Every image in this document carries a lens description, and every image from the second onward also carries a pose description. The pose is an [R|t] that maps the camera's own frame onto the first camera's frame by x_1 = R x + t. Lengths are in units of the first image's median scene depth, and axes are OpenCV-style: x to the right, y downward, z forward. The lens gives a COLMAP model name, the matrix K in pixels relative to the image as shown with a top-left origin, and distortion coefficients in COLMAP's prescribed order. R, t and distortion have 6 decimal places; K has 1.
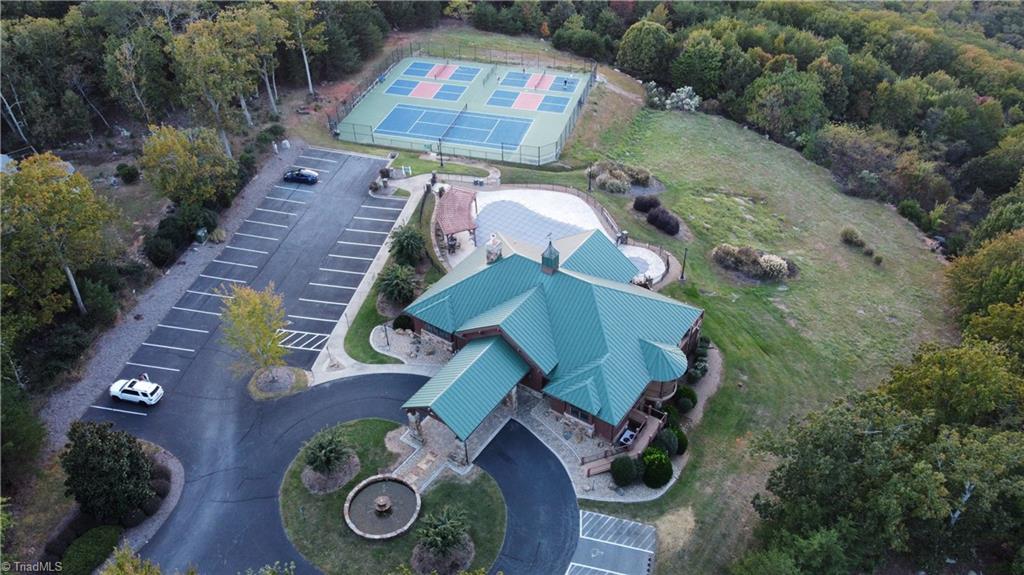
lens RADIAL K [[778.5, 0, 509.3], [0, 778.5, 291.3], [0, 0, 1]] dist [0.002507, -0.011999]
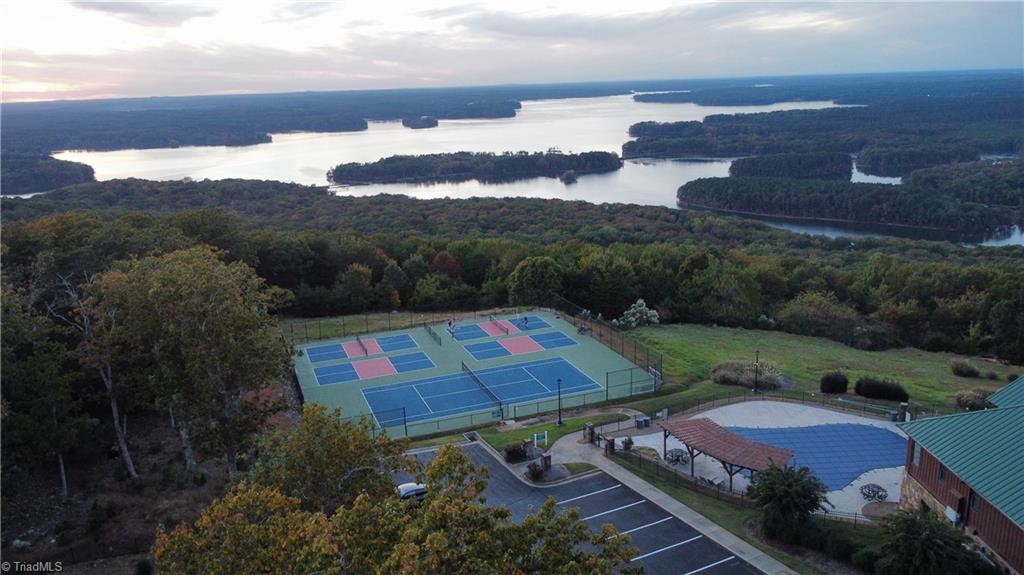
lens RADIAL K [[778.5, 0, 510.4], [0, 778.5, 284.2], [0, 0, 1]] dist [0.002507, -0.011999]
pose [[0.801097, -0.158762, 0.577095, -0.418250], [0.394292, 0.865383, -0.309266, -0.071150], [-0.450308, 0.475296, 0.755854, 0.430745]]
